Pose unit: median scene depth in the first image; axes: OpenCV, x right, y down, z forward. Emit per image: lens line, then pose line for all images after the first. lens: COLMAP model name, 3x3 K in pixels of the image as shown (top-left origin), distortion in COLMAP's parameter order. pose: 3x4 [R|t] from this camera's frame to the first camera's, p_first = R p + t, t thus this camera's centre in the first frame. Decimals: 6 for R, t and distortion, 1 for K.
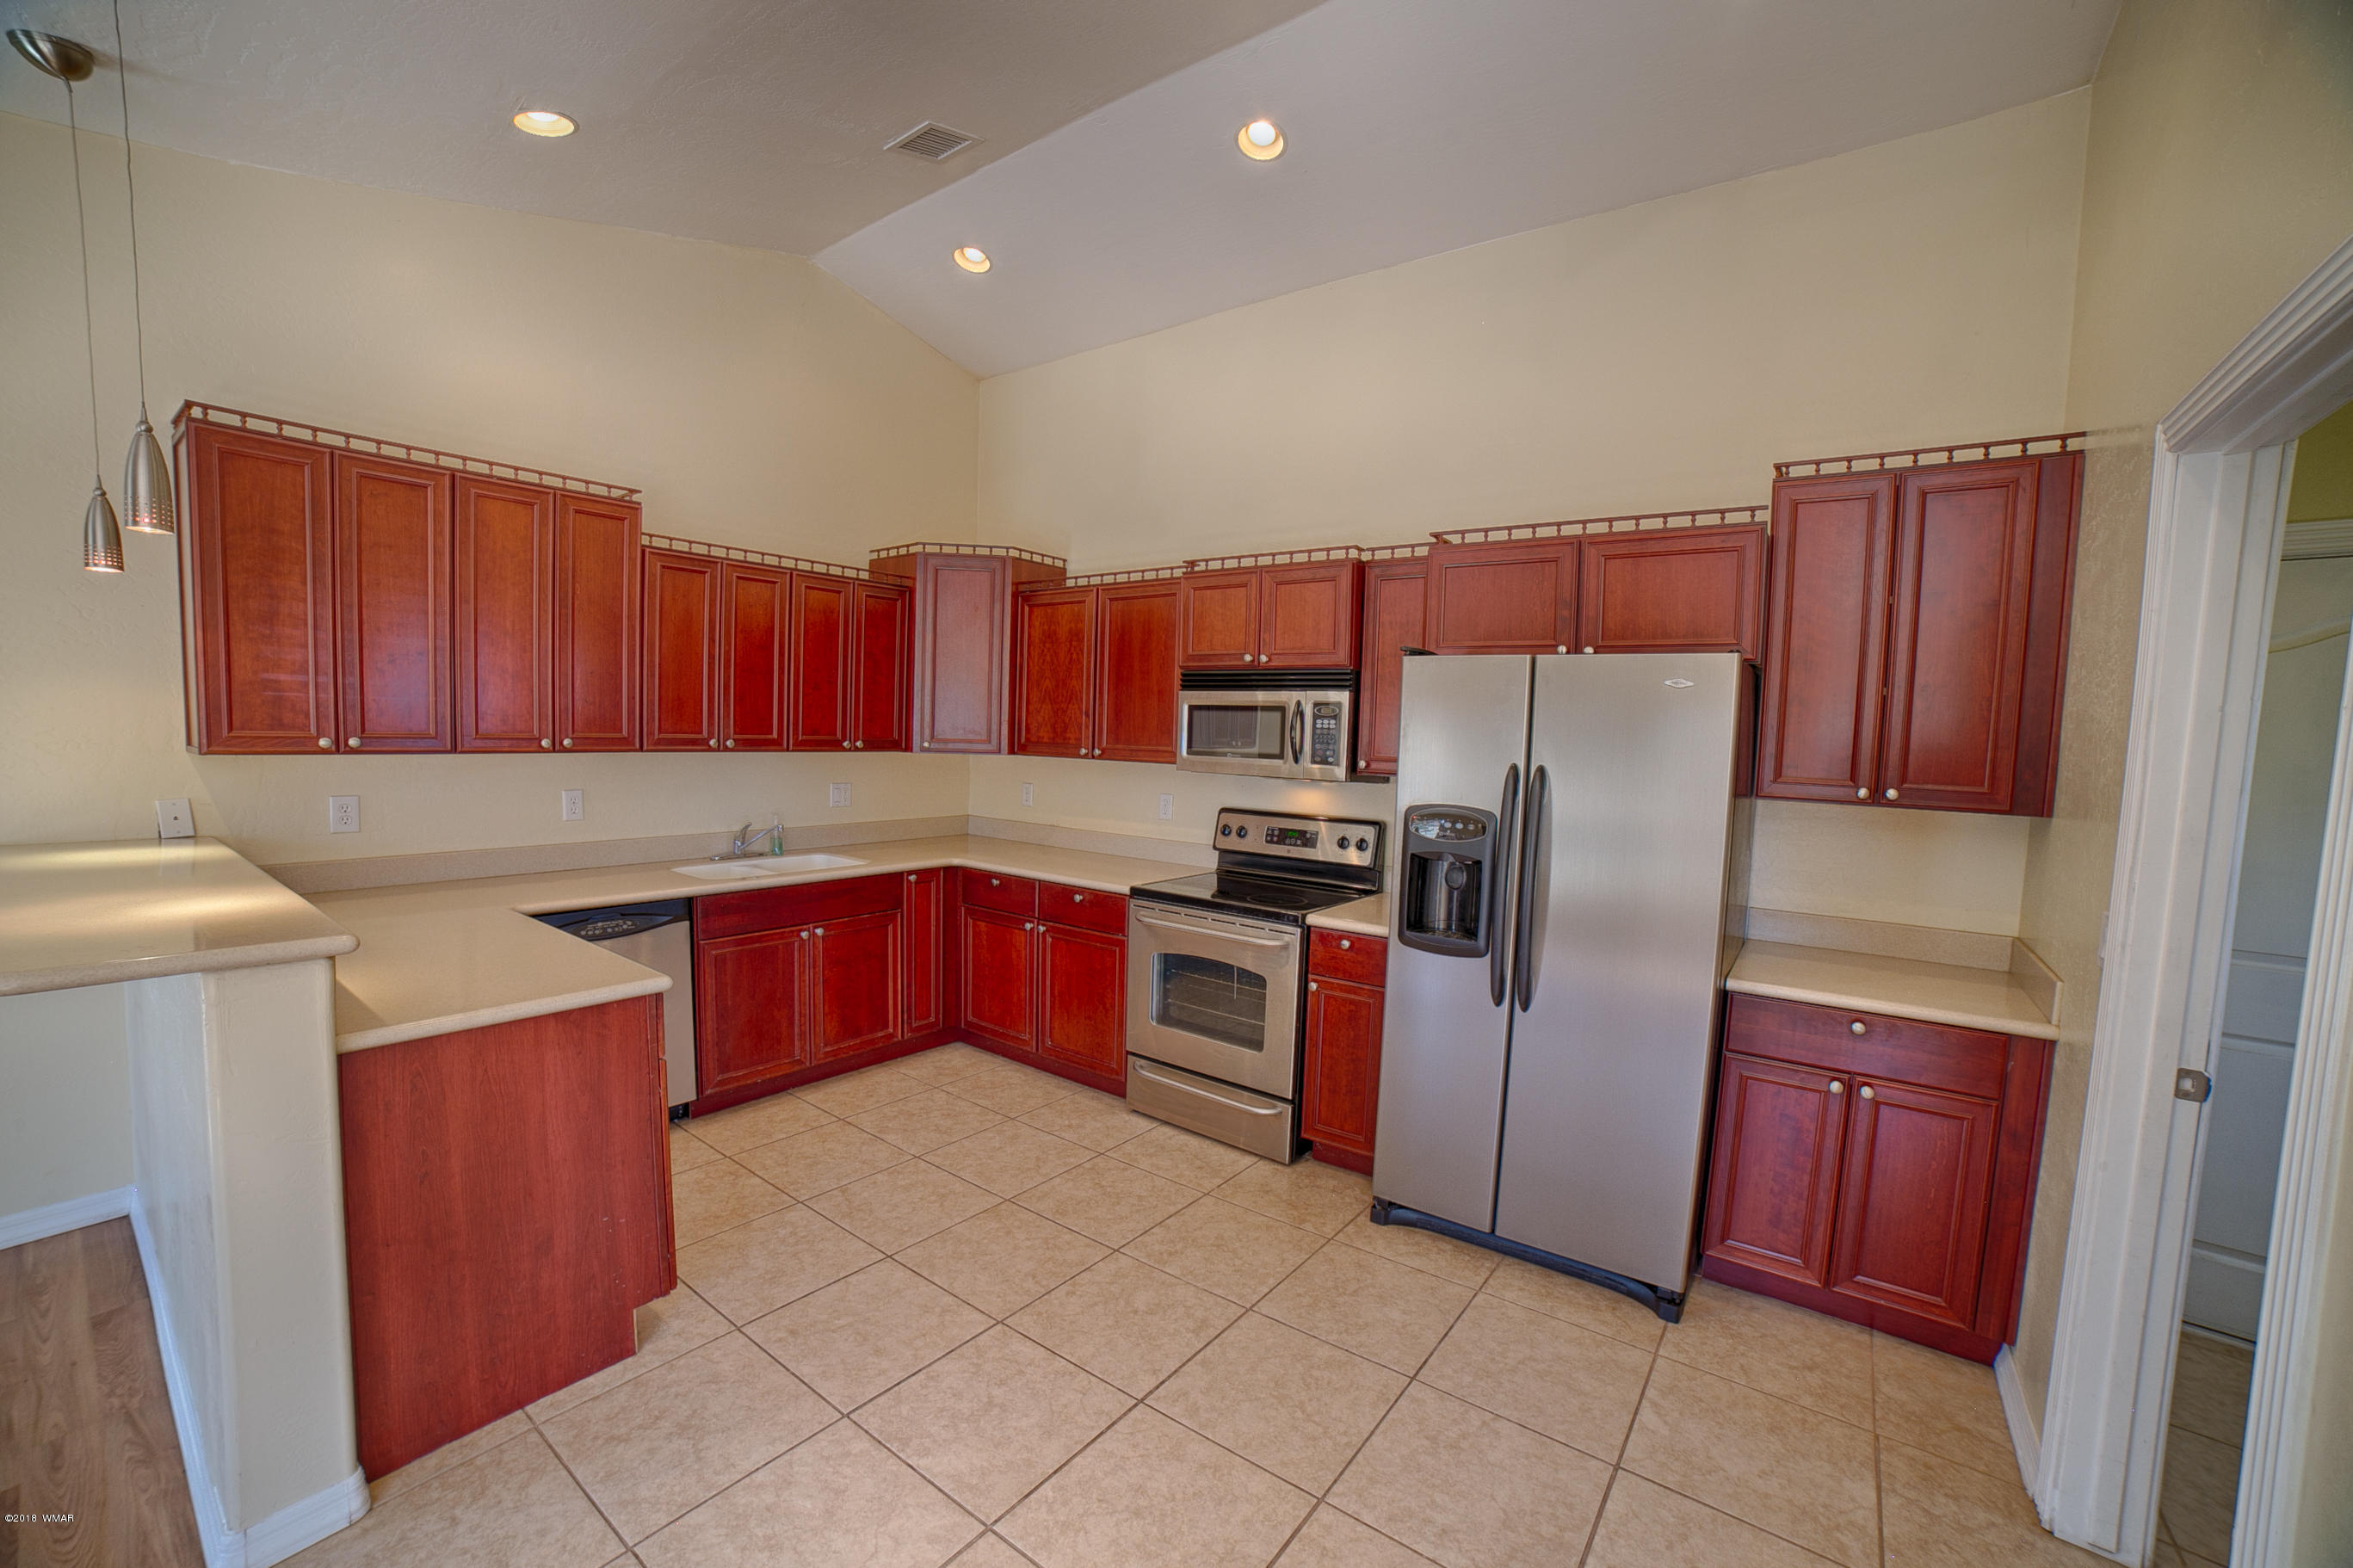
lens RADIAL K [[948.3, 0, 1171.5], [0, 948.3, 795.0], [0, 0, 1]] dist [-0.111382, 0.040068]
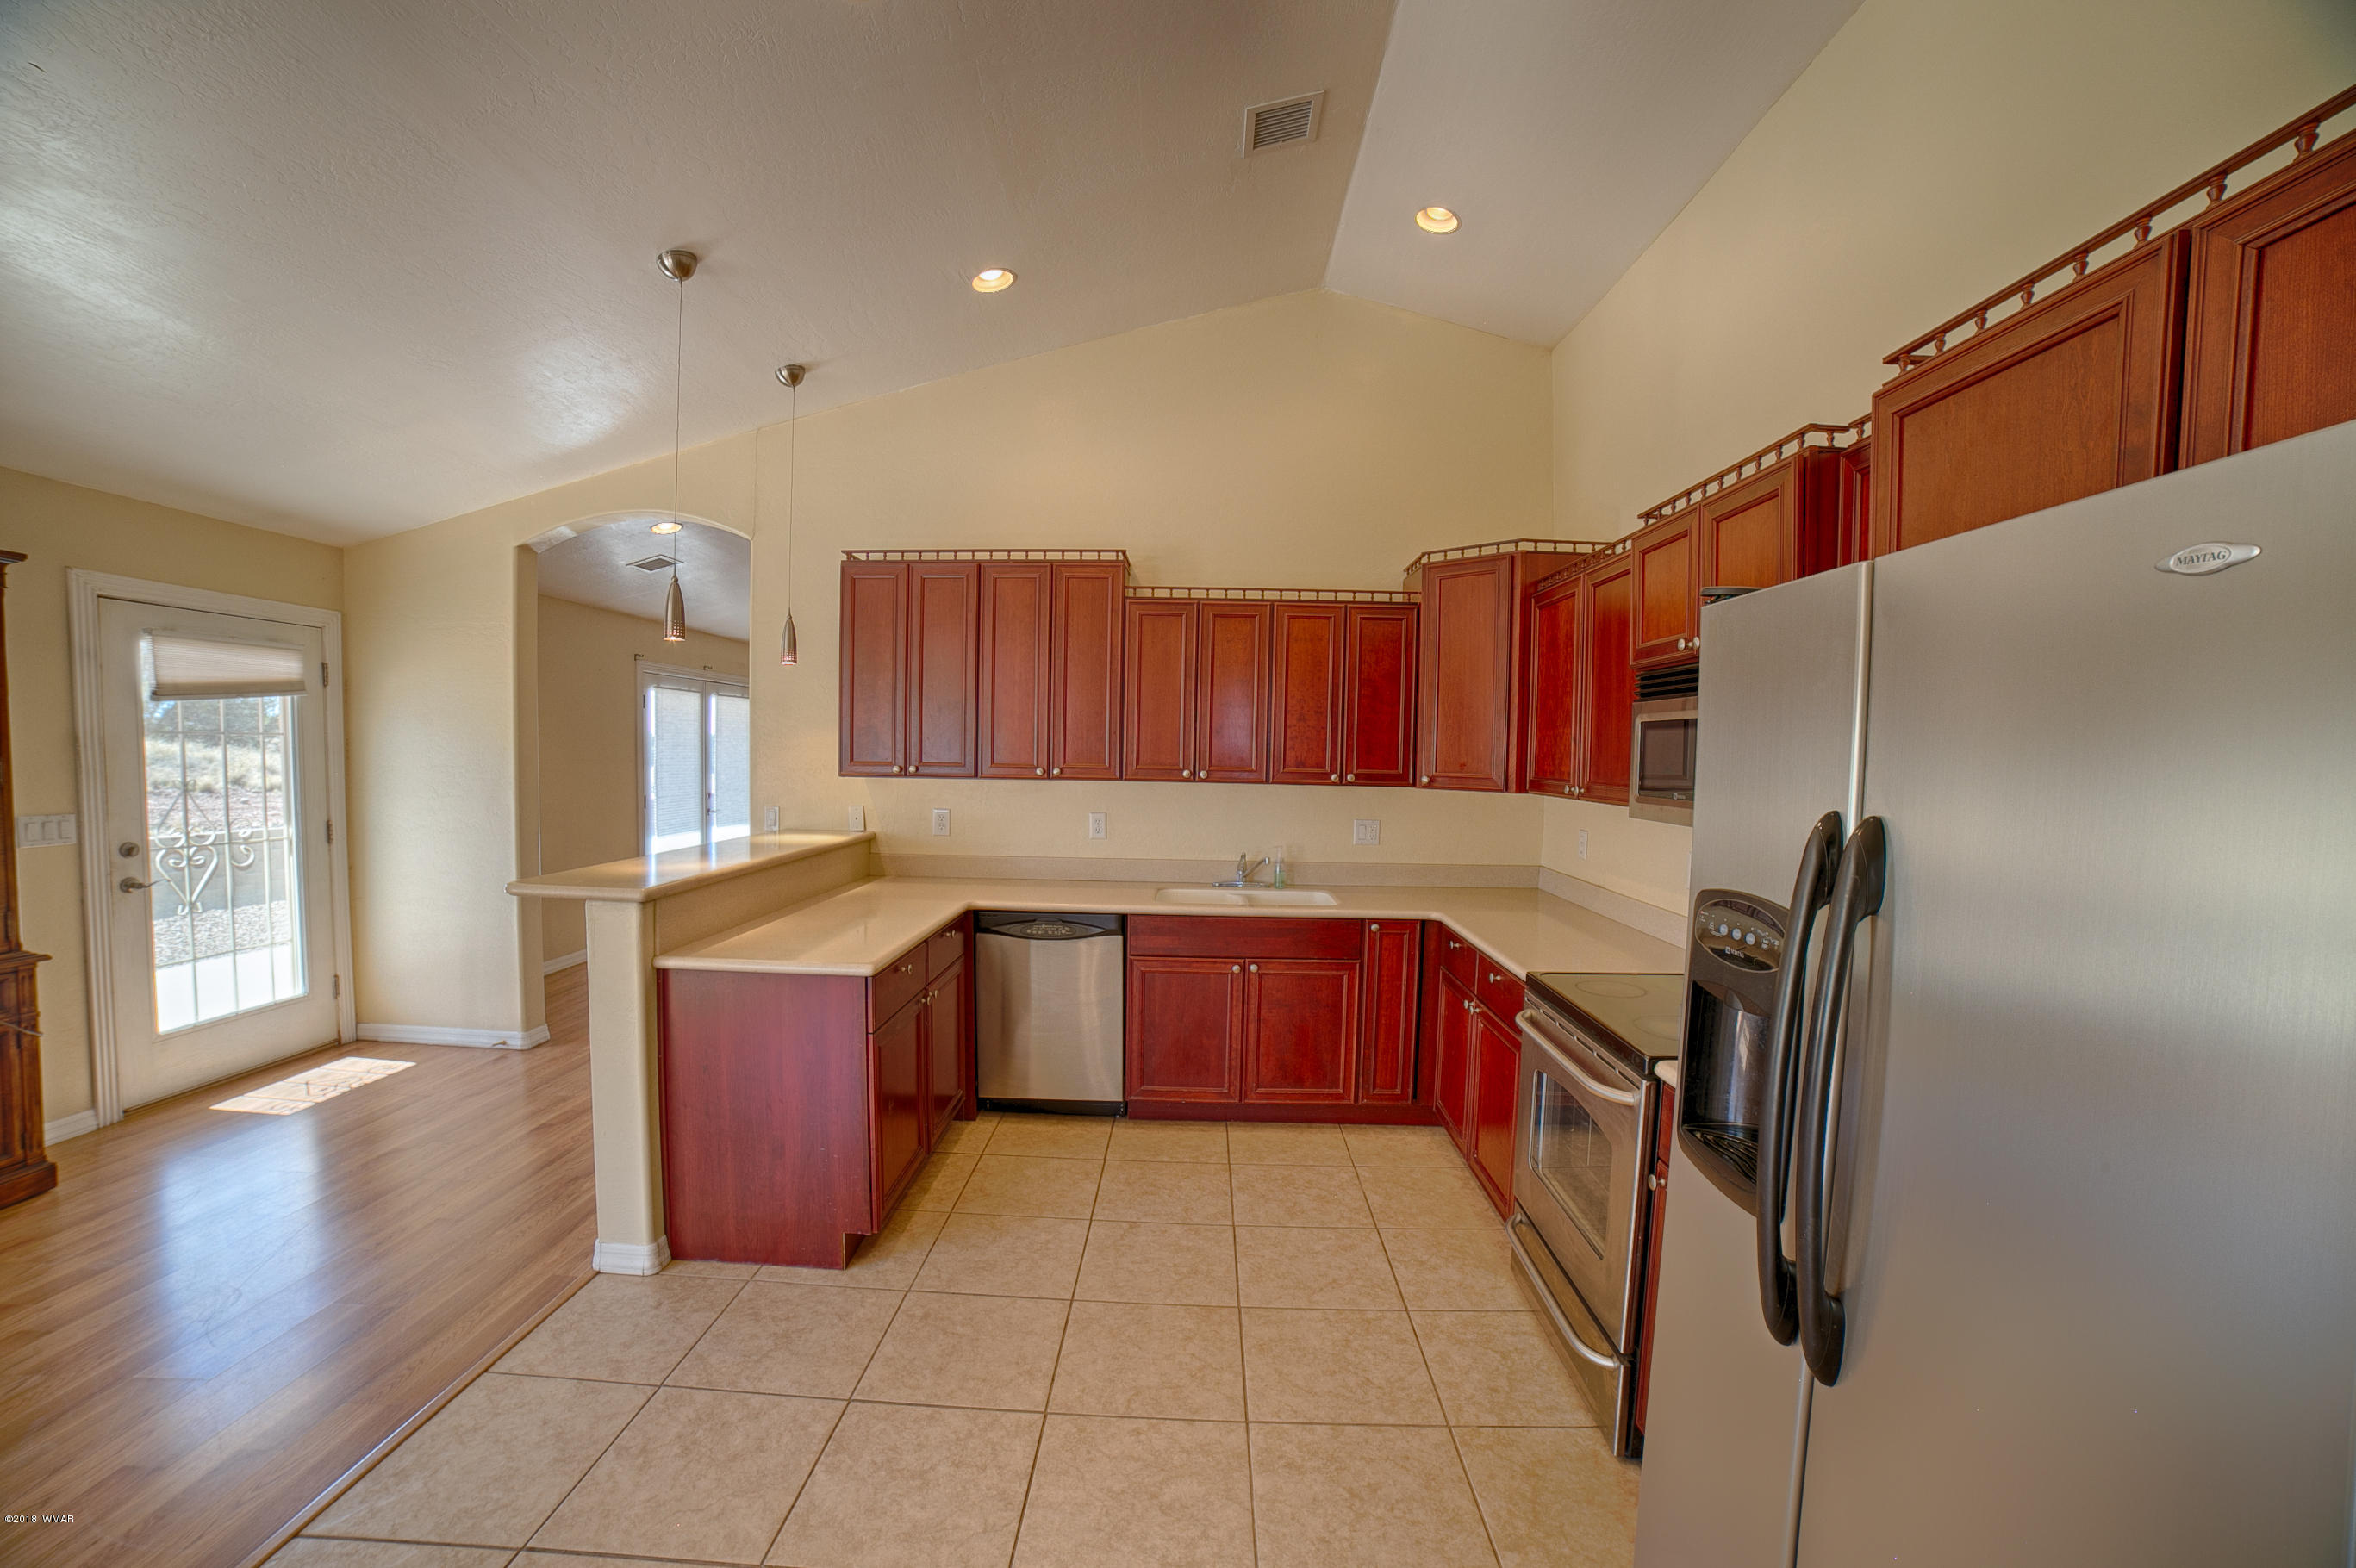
lens RADIAL K [[949.4, 0, 1173.0], [0, 949.4, 795.0], [0, 0, 1]] dist [-0.111382, 0.040068]
pose [[0.579626, 0.018850, -0.814665, 0.378530], [-0.056671, 0.998244, -0.017224, -0.012070], [0.812910, 0.056151, 0.579676, 0.351629]]
